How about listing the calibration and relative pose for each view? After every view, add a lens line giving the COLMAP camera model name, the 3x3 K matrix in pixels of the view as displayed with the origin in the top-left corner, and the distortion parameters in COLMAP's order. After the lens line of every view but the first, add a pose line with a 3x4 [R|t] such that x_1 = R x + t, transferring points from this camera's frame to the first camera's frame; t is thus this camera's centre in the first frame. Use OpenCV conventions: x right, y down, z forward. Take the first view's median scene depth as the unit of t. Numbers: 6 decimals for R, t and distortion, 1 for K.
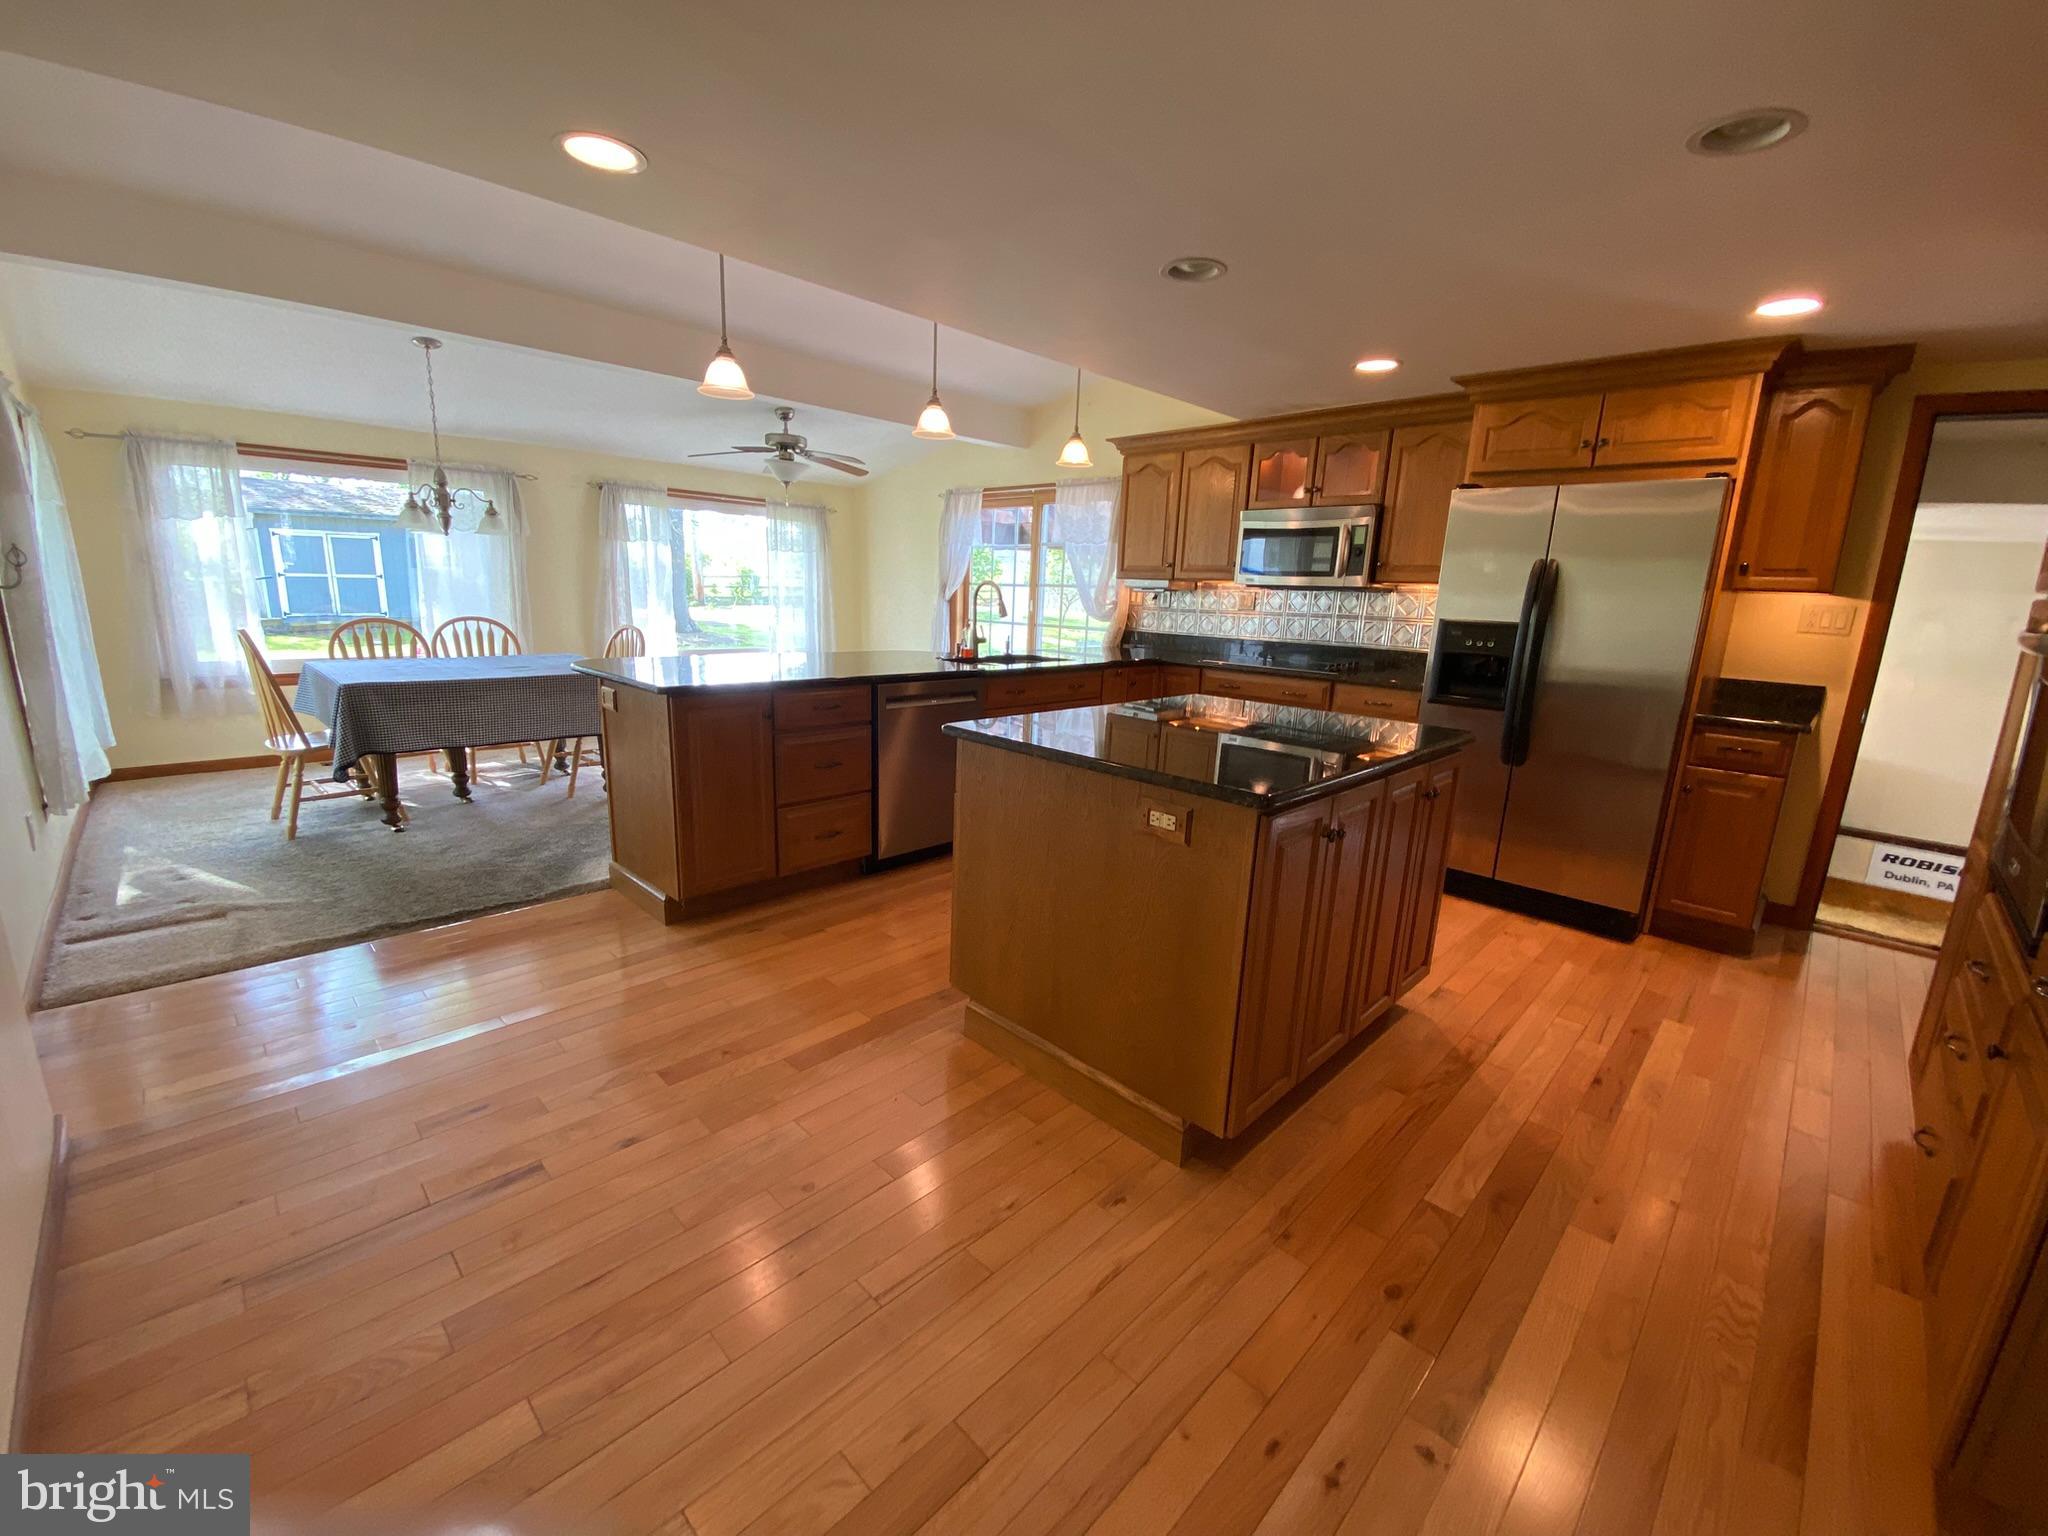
lens RADIAL K [[834.2, 0, 1022.2], [0, 834.2, 778.4], [0, 0, 1]] dist [0.008143, -0.014448]
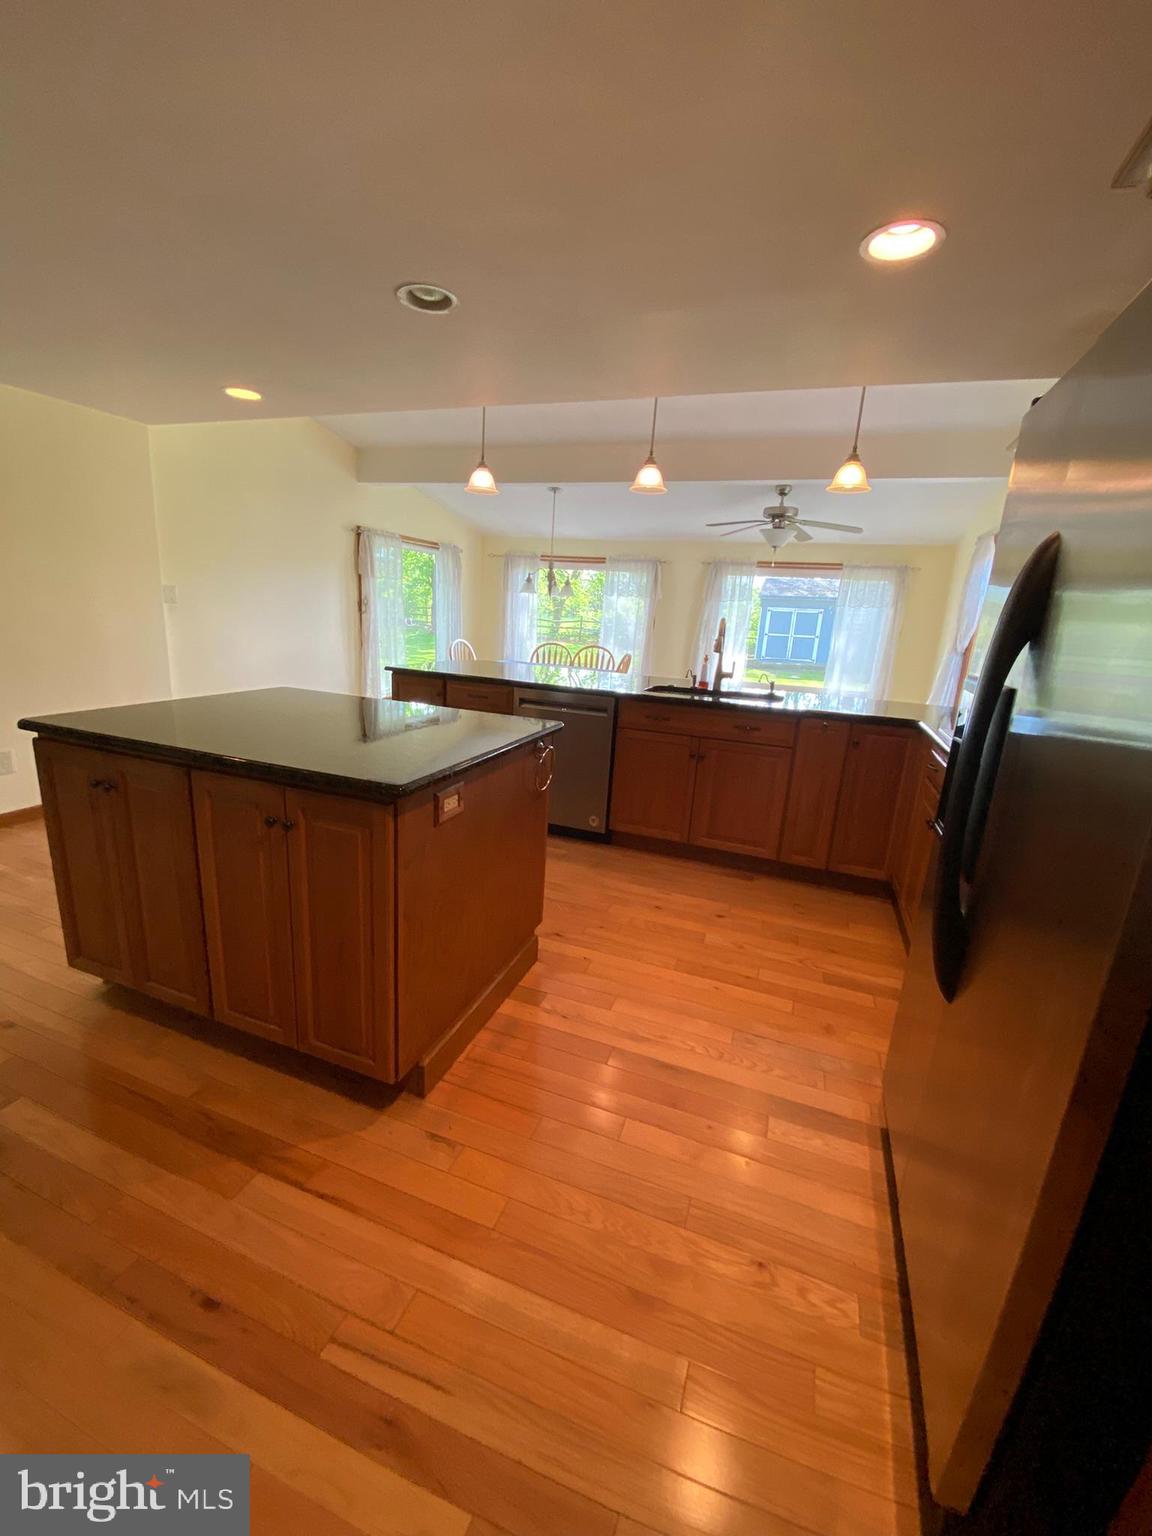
lens RADIAL K [[625.6, 0, 568.4], [0, 625.6, 772.7], [0, 0, 1]] dist [0.008143, -0.014448]
pose [[0.400890, 0.211189, -0.891452, 0.633896], [-0.245856, 0.962173, 0.117380, -0.096216], [0.882520, 0.172112, 0.437647, 0.526389]]
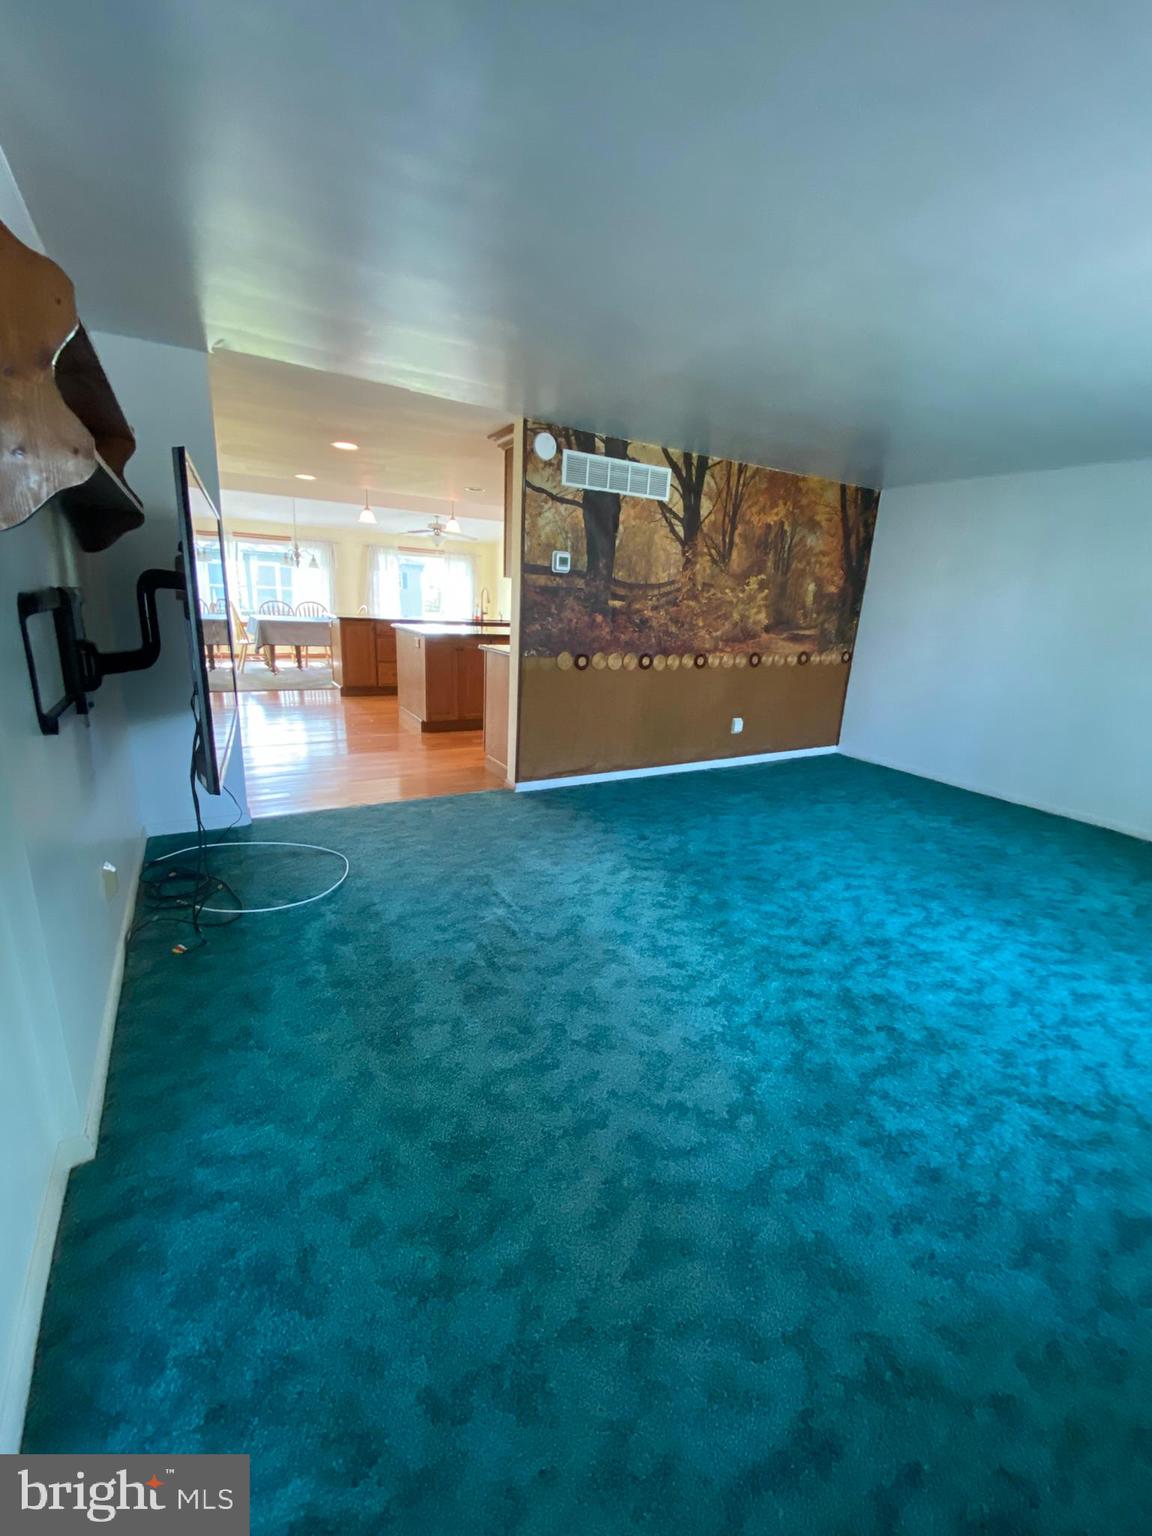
lens RADIAL K [[625.6, 0, 596.3], [0, 625.6, 780.5], [0, 0, 1]] dist [0.008143, -0.014448]
pose [[0.971598, 0.083515, -0.221411, 0.756427], [-0.073204, 0.995833, 0.054389, 0.211422], [0.225031, -0.036636, 0.973663, -0.777833]]
